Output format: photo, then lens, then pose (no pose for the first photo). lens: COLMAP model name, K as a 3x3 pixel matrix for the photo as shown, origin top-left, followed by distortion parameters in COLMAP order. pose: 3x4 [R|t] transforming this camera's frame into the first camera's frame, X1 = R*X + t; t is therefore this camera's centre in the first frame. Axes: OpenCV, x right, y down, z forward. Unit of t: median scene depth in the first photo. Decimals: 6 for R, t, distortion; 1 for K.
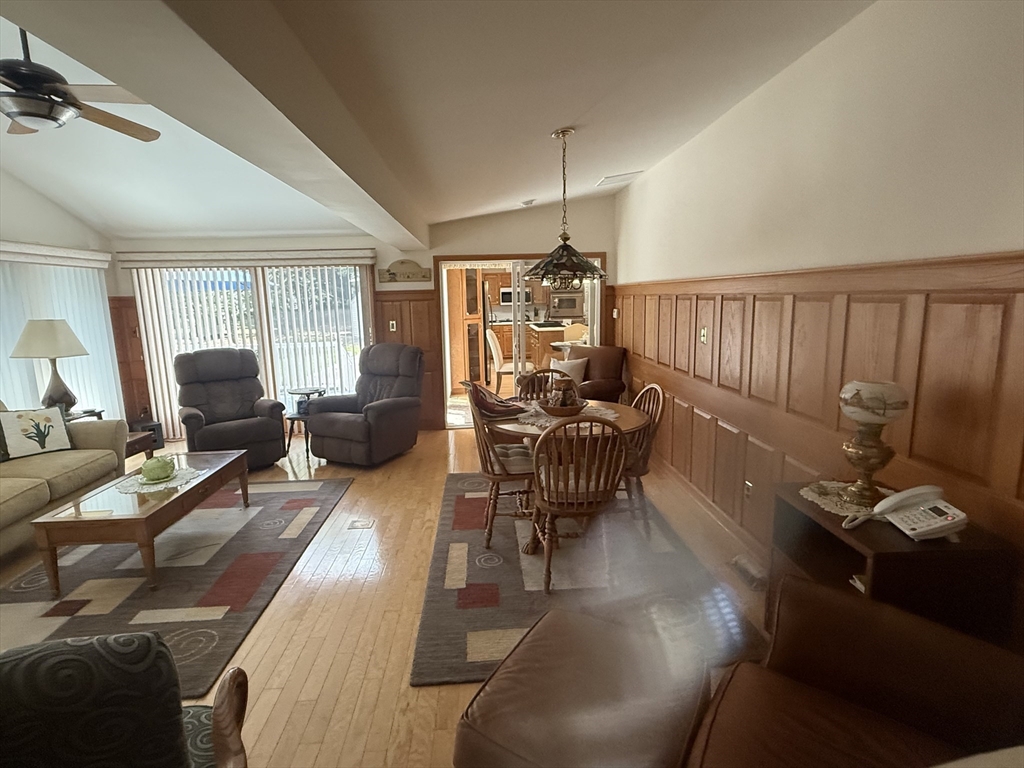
lens RADIAL K [[521.9, 0, 512.4], [0, 521.9, 384.8], [0, 0, 1]] dist [-0.000542, 0.000044]
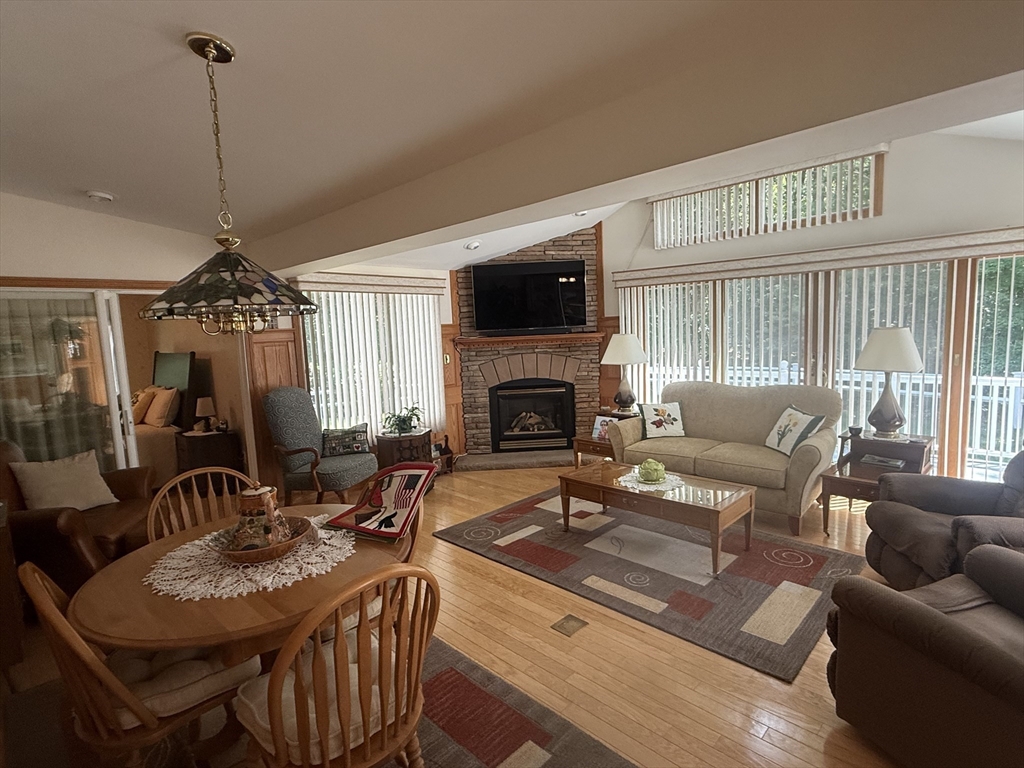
lens RADIAL K [[521.9, 0, 512.4], [0, 521.9, 384.8], [0, 0, 1]] dist [-0.000542, 0.000044]
pose [[-0.735974, 0.109302, -0.668129, 0.242017], [-0.074967, 0.967655, 0.240882, -0.250671], [0.672847, 0.227371, -0.703974, 1.539844]]
